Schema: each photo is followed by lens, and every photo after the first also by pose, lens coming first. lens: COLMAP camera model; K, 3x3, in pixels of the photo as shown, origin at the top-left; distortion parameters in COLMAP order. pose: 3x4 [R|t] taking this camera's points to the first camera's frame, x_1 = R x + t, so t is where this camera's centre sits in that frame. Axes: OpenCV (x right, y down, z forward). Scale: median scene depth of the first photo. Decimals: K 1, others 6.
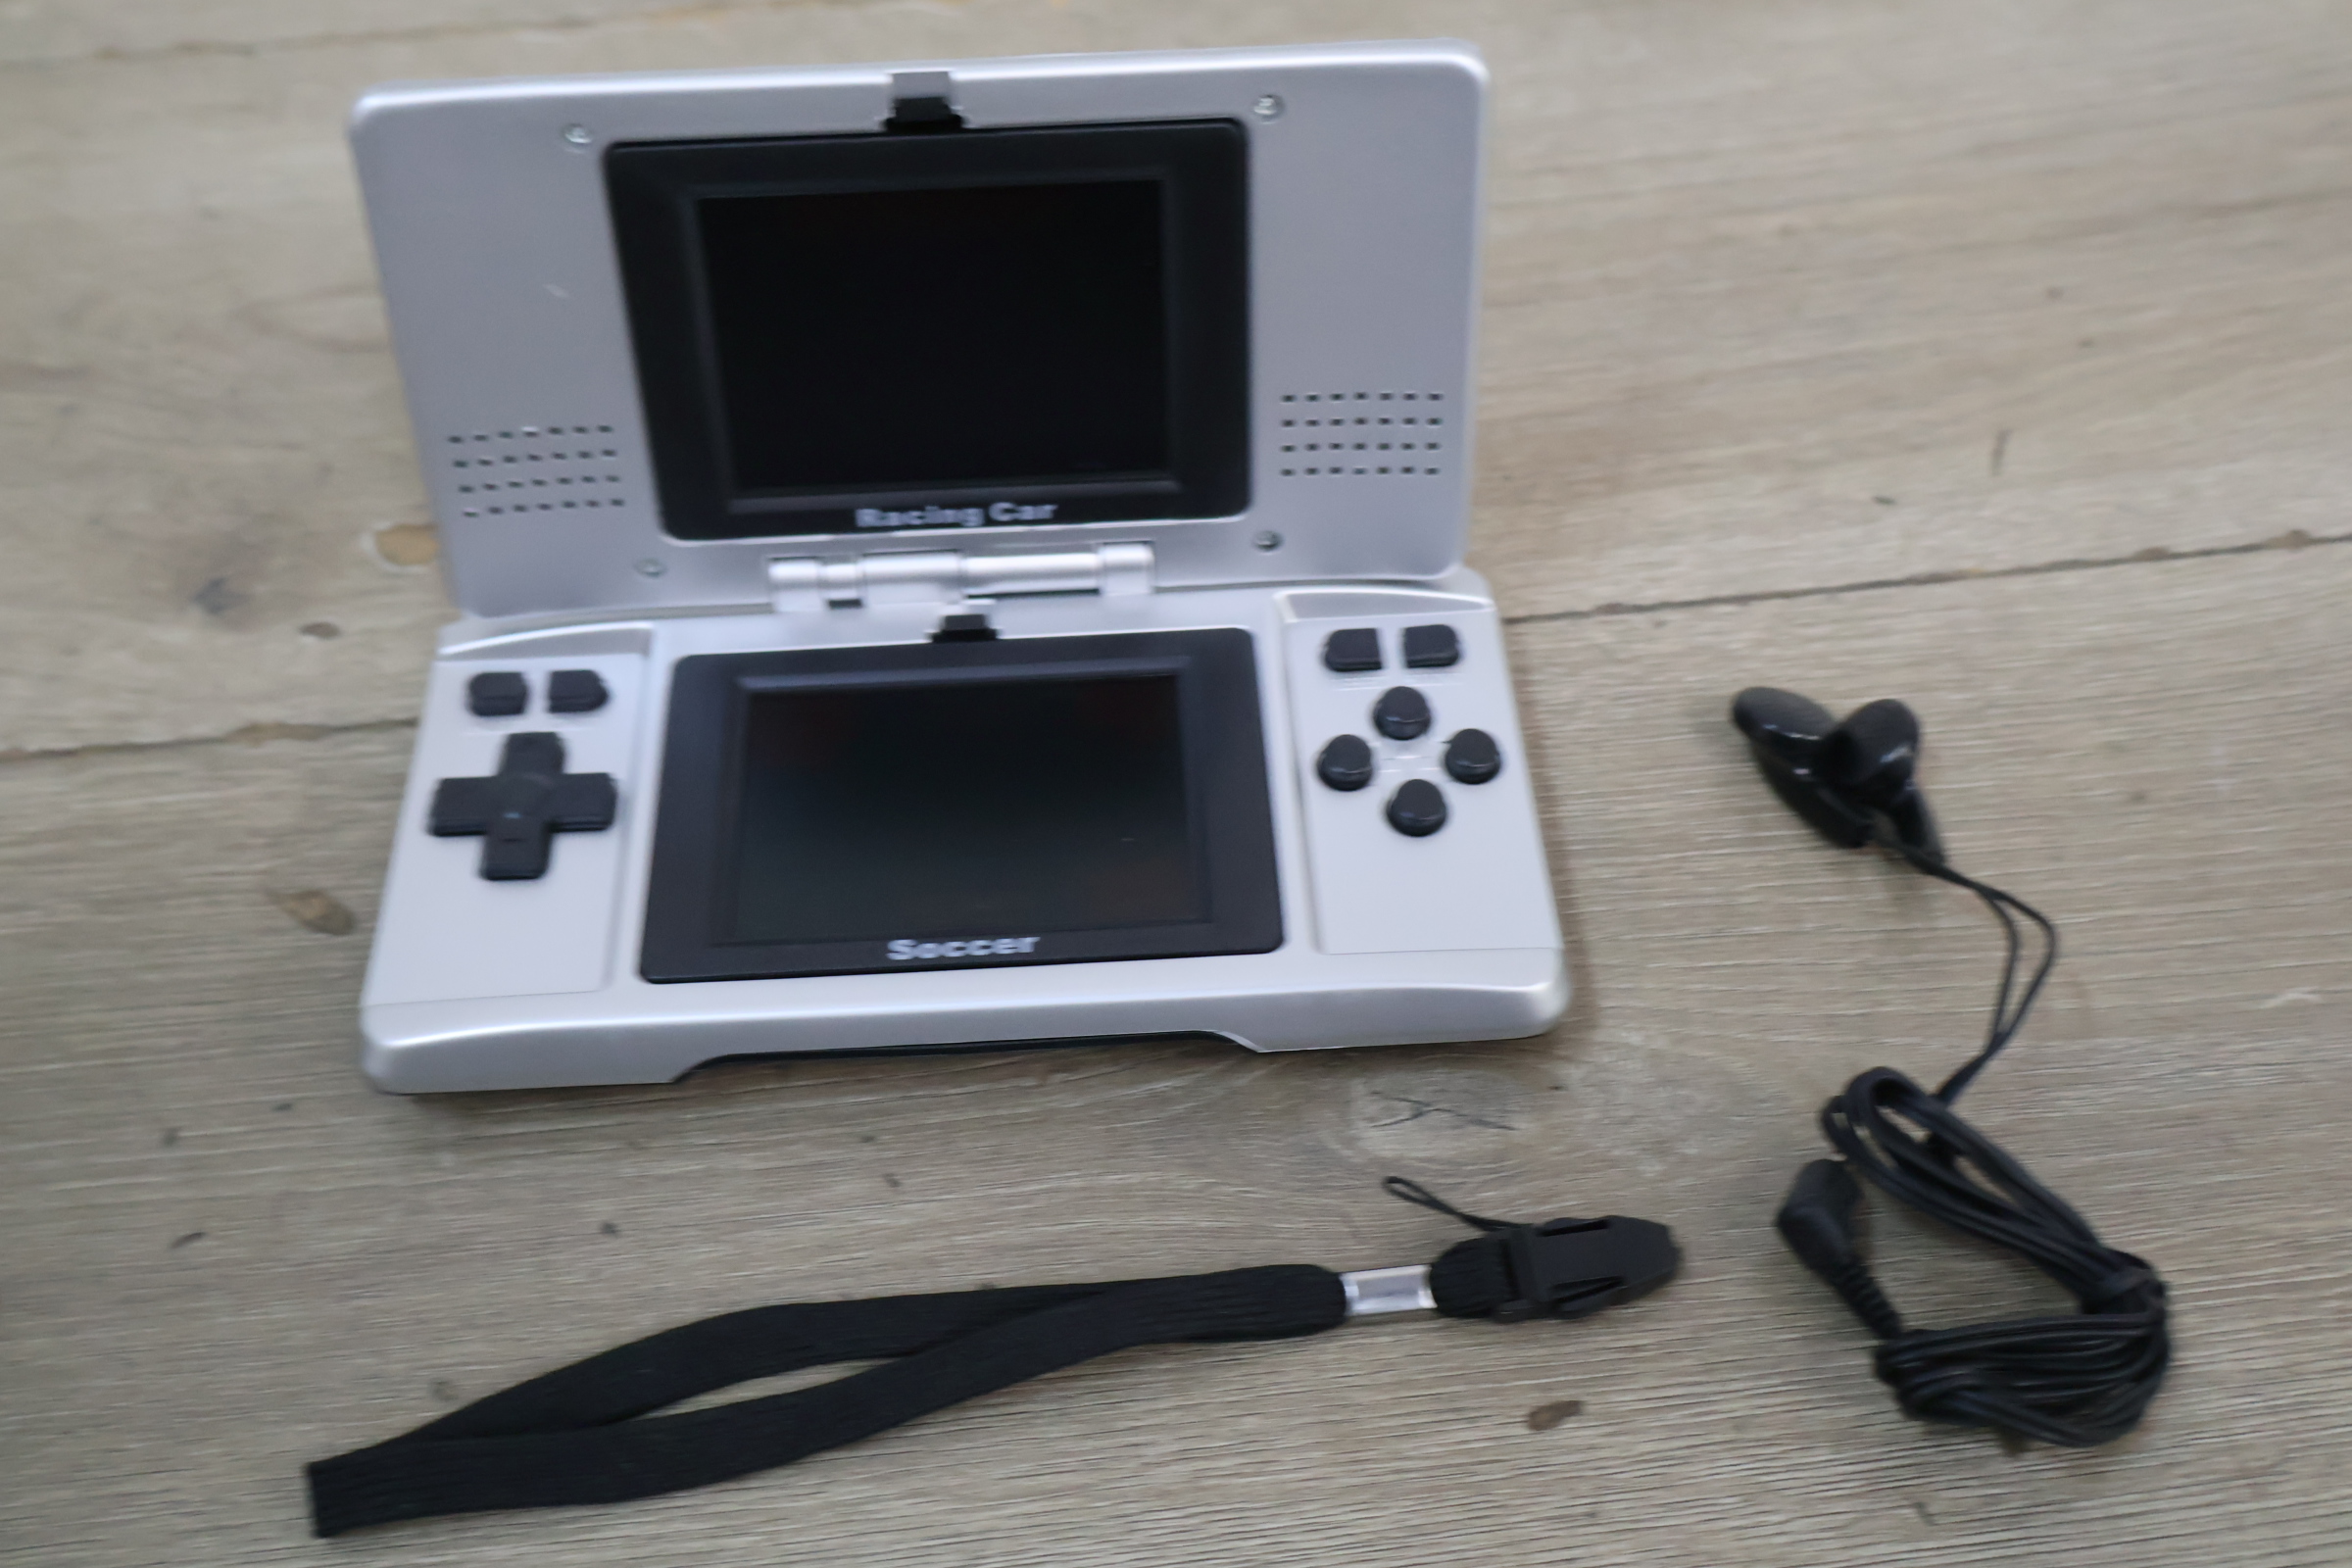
lens RADIAL K [[2514.8, 0, 1173.8], [0, 2514.8, 756.9], [0, 0, 1]] dist [0.004022, 0.000000]
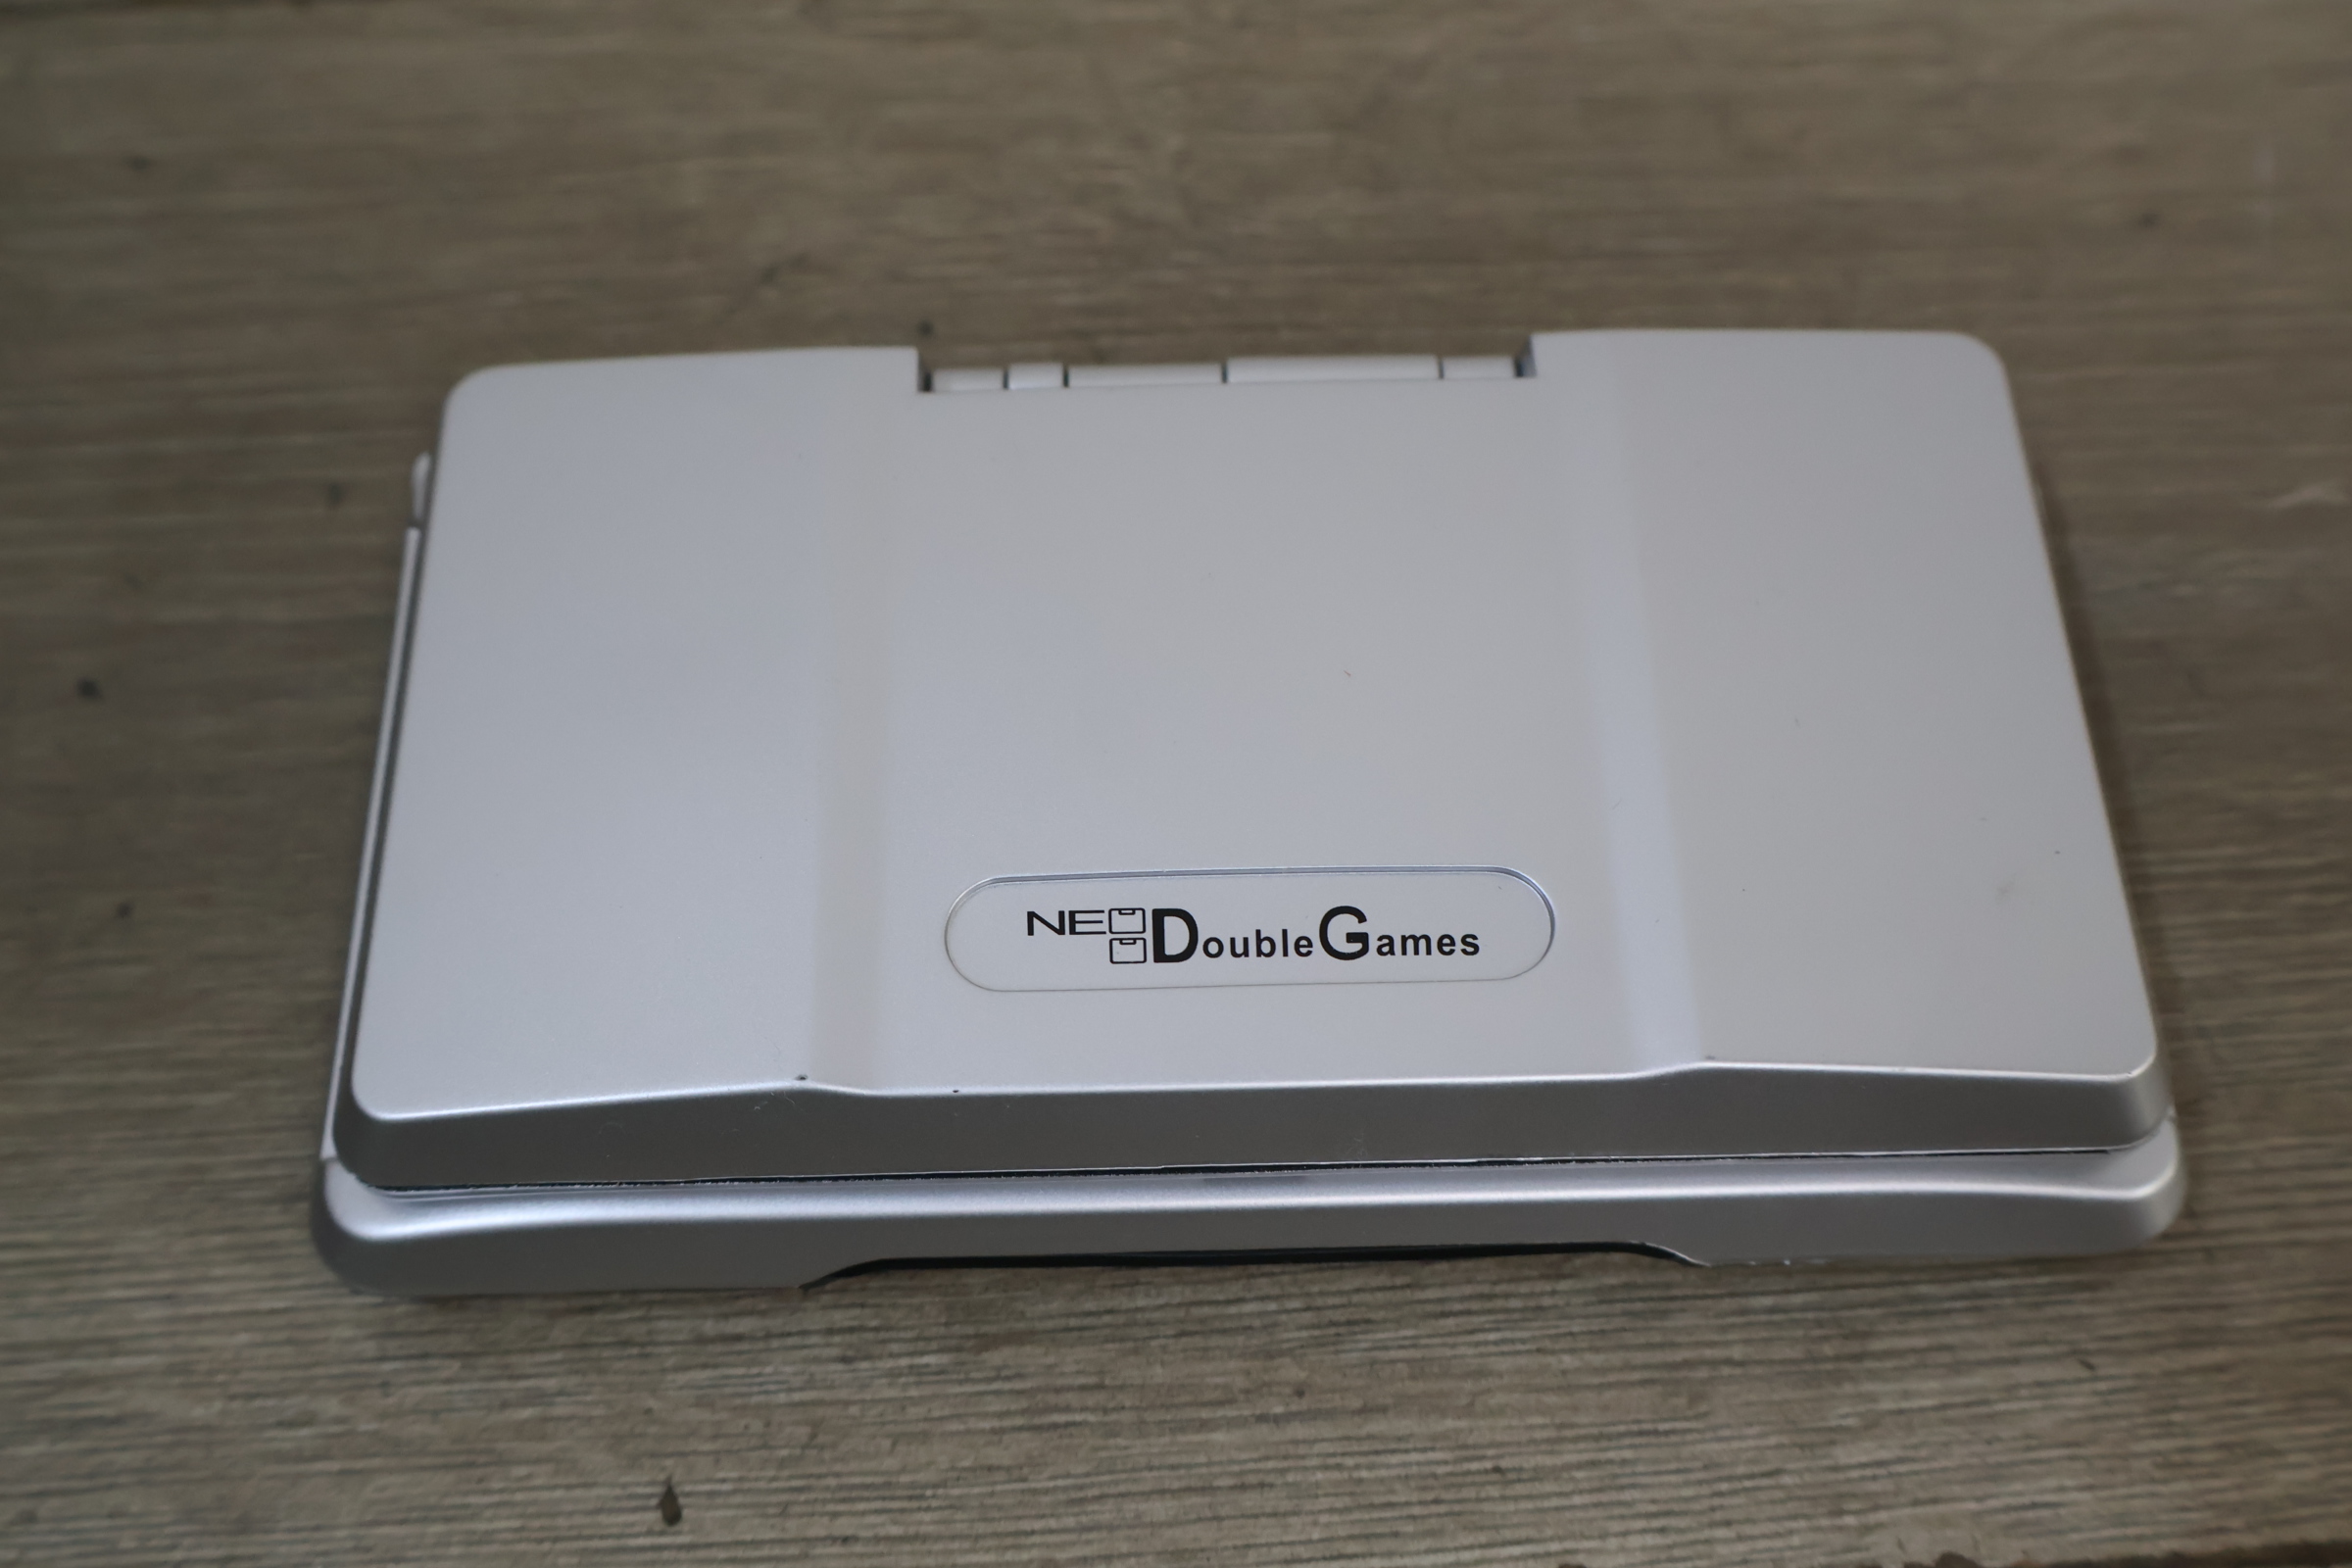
lens RADIAL K [[2514.8, 0, 1167.7], [0, 2514.8, 774.1], [0, 0, 1]] dist [0.004022, 0.000000]
pose [[0.998772, 0.049252, -0.005423, 0.099687], [-0.046613, 0.971044, 0.234309, 0.014128], [0.016806, -0.233768, 0.972147, 0.217238]]
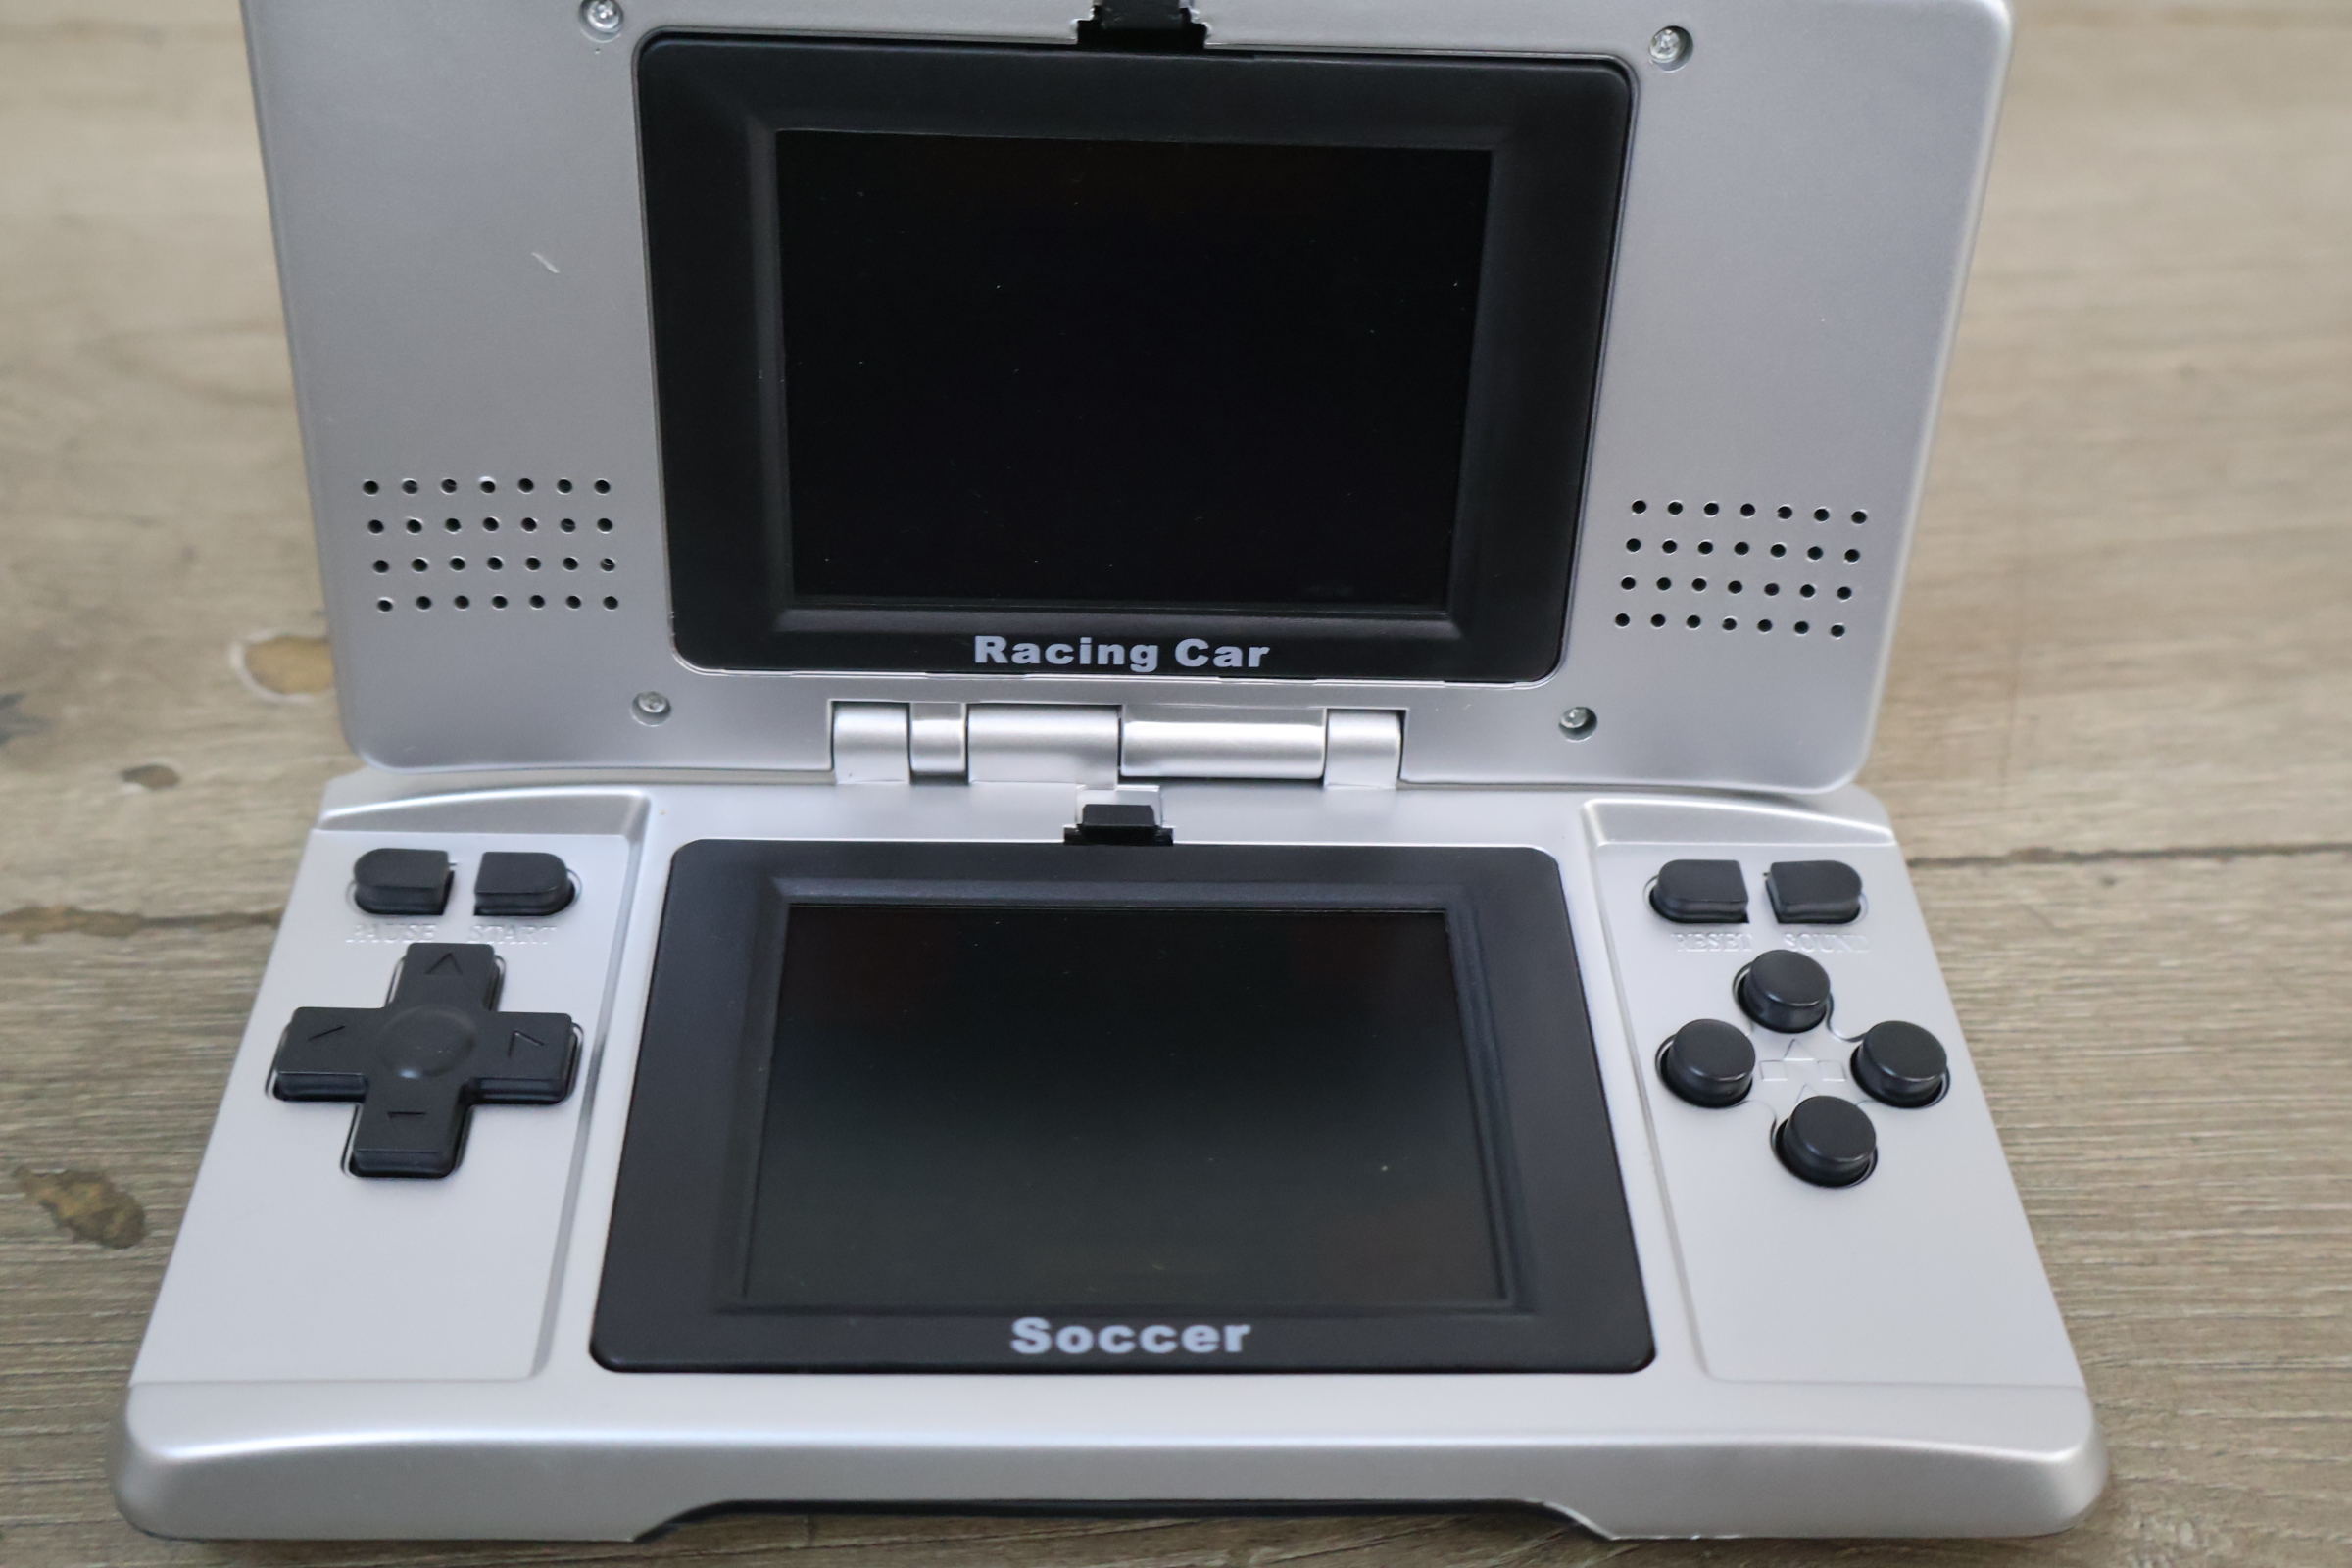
lens RADIAL K [[2514.8, 0, 1168.3], [0, 2514.8, 761.3], [0, 0, 1]] dist [0.004022, 0.000000]
pose [[0.997954, 0.059361, 0.023736, -0.087609], [-0.056735, 0.993453, -0.099155, -0.002795], [-0.029467, 0.097606, 0.994789, 0.340255]]
